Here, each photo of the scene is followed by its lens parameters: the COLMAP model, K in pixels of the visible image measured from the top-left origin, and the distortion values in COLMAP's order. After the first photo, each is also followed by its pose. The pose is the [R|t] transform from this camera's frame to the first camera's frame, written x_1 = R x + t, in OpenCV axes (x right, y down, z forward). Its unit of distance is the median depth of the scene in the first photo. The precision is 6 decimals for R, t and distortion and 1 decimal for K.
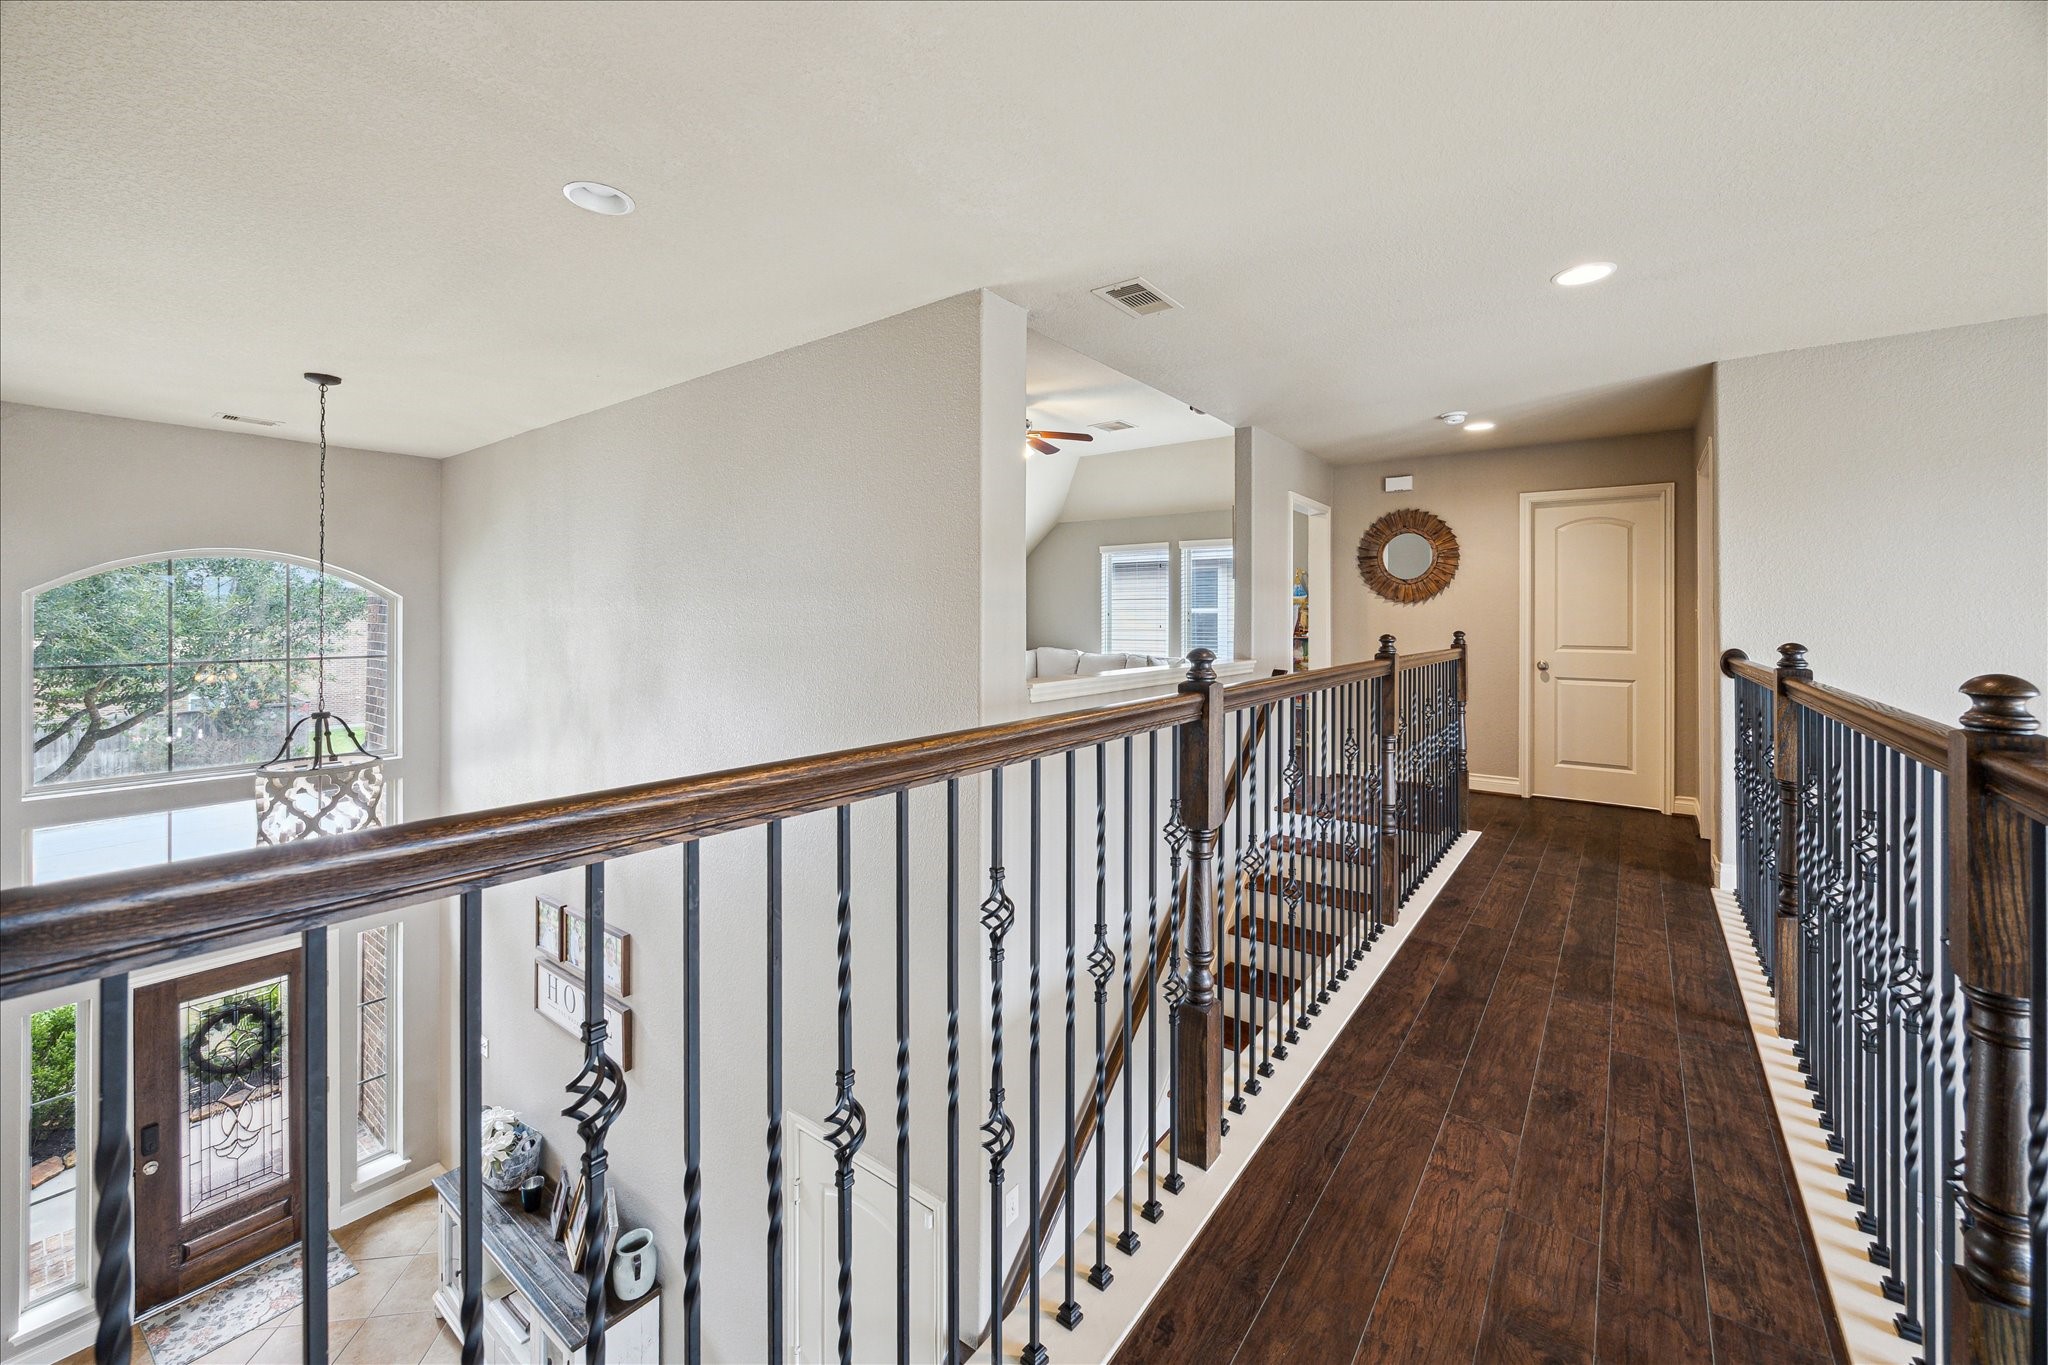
lens RADIAL K [[796.3, 0, 992.6], [0, 796.3, 620.3], [0, 0, 1]] dist [-0.002034, 0.000249]
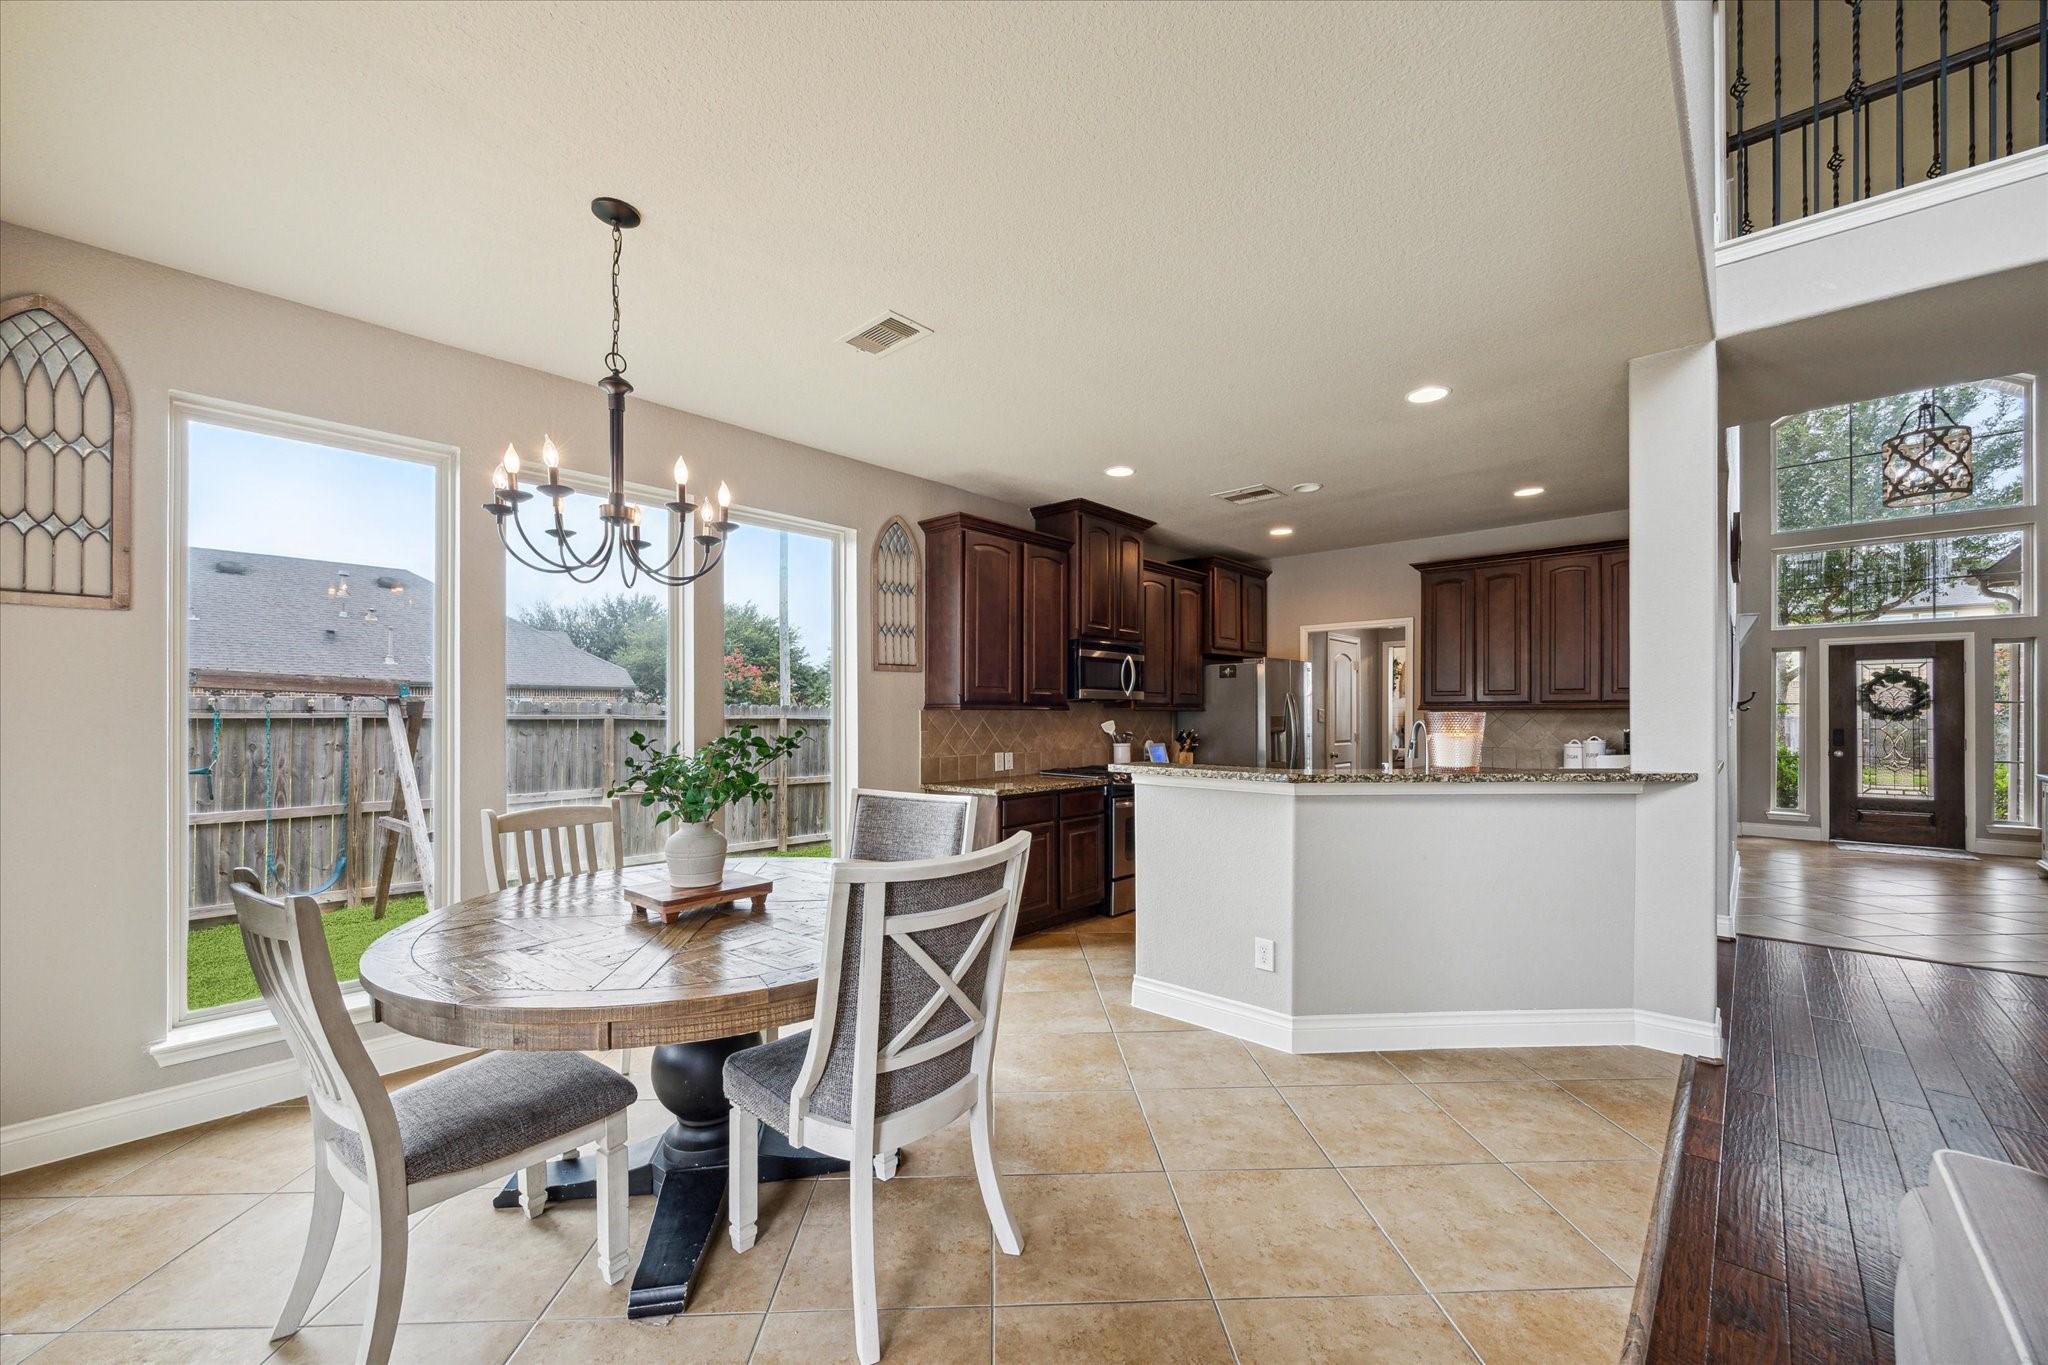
lens RADIAL K [[796.3, 0, 1019.9], [0, 796.3, 704.1], [0, 0, 1]] dist [-0.002034, 0.000249]
pose [[-0.079175, 0.002206, -0.996858, 0.715781], [0.005636, 0.999983, 0.001765, 0.541891], [0.996845, -0.005479, -0.079186, -0.564482]]
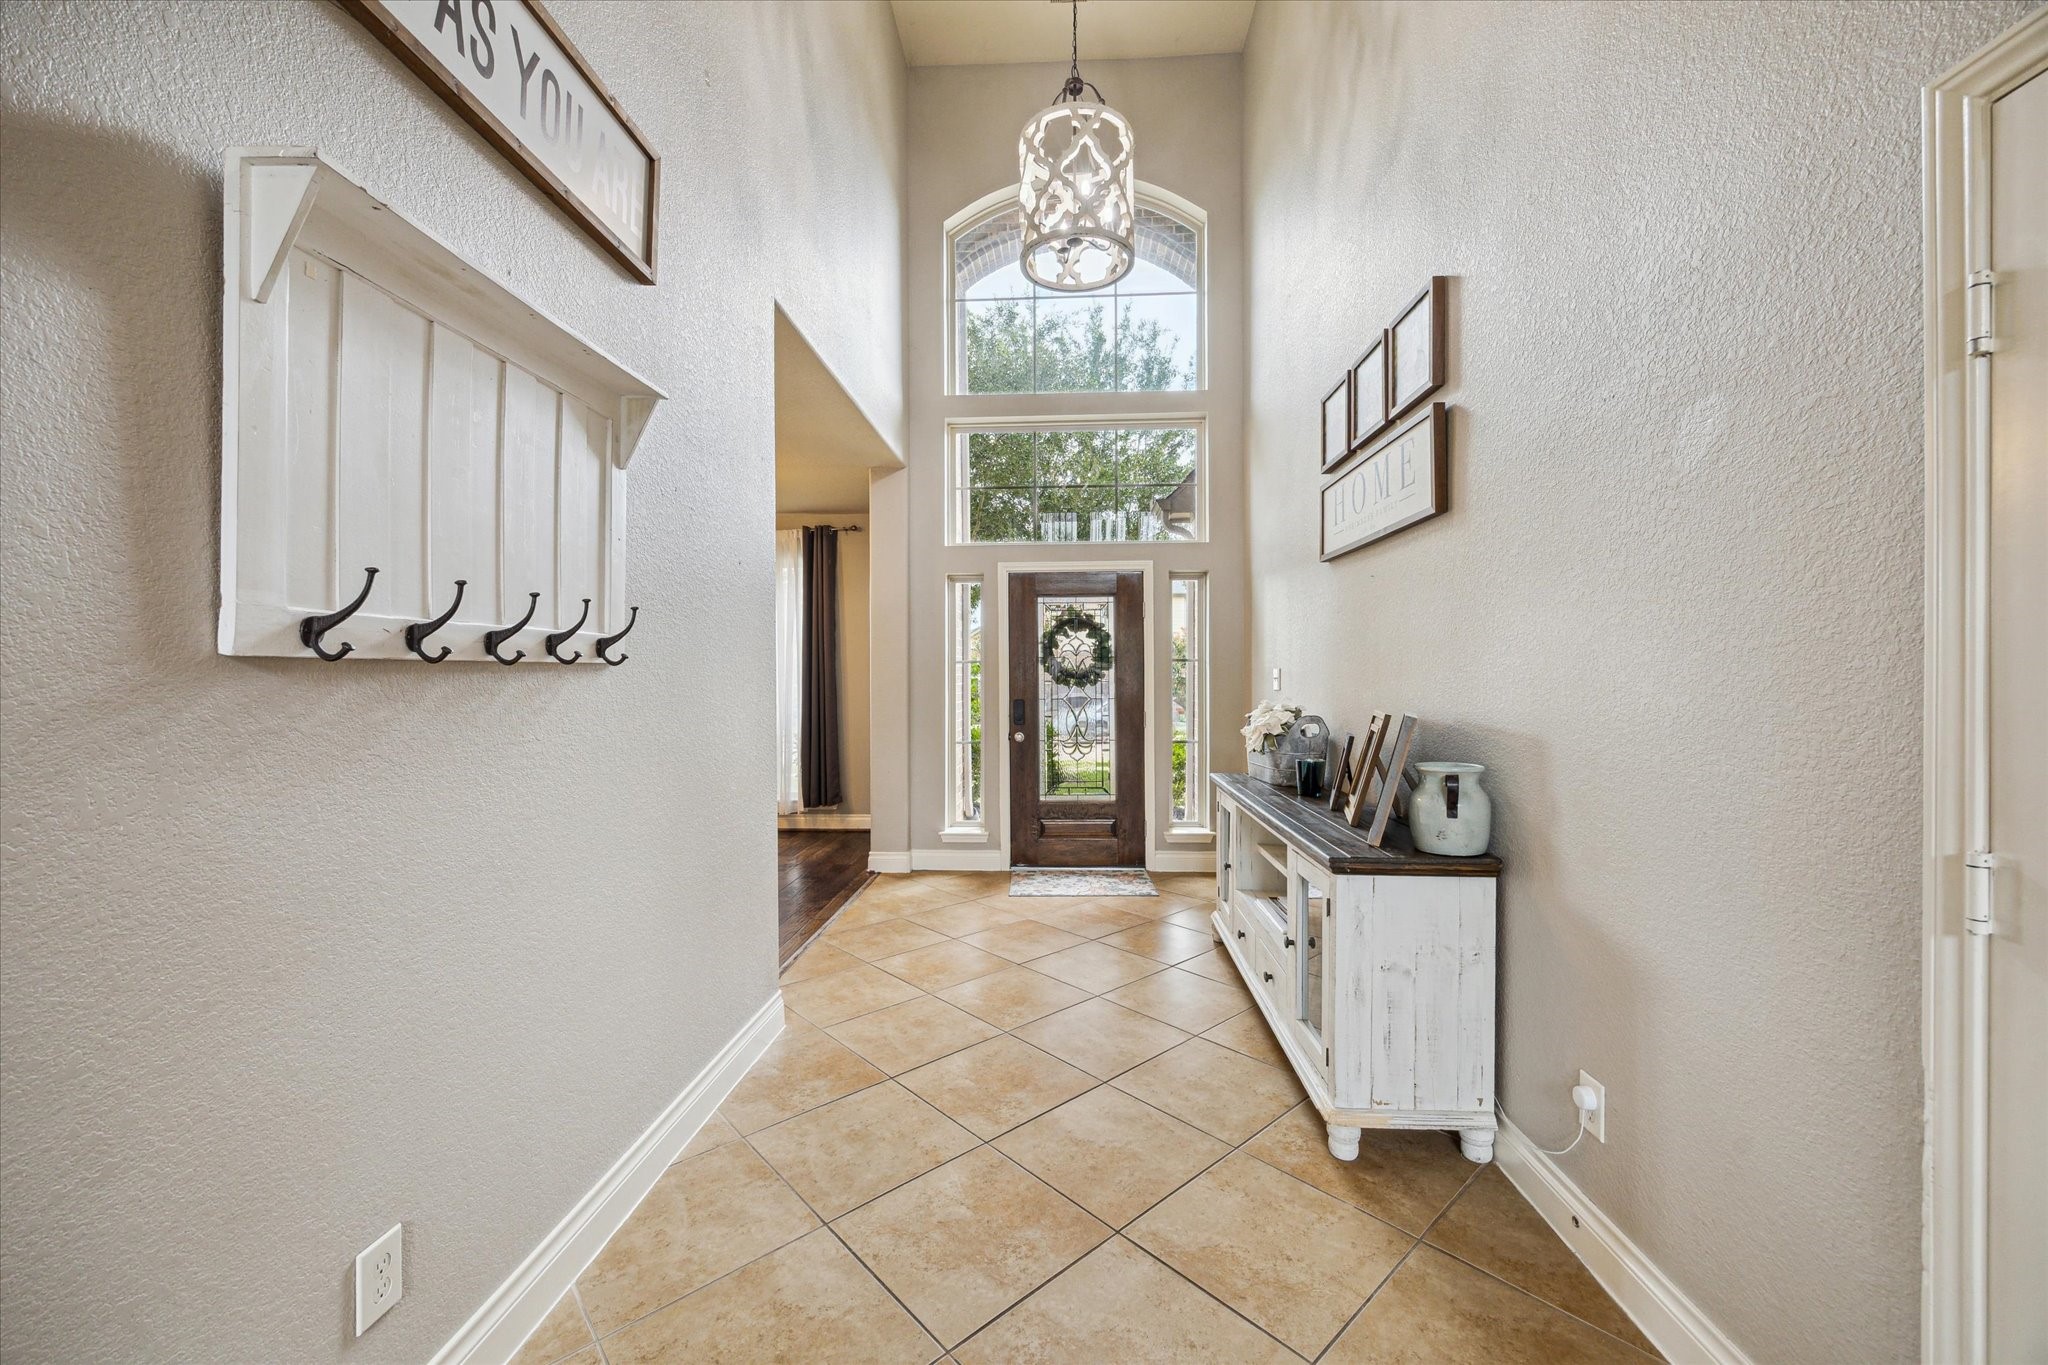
lens RADIAL K [[796.3, 0, 1025.4], [0, 796.3, 676.6], [0, 0, 1]] dist [-0.002034, 0.000249]
pose [[0.570702, 0.006937, -0.821128, -0.130098], [0.004467, 0.999923, 0.011552, 0.560722], [0.821145, -0.010260, 0.570627, 0.349872]]
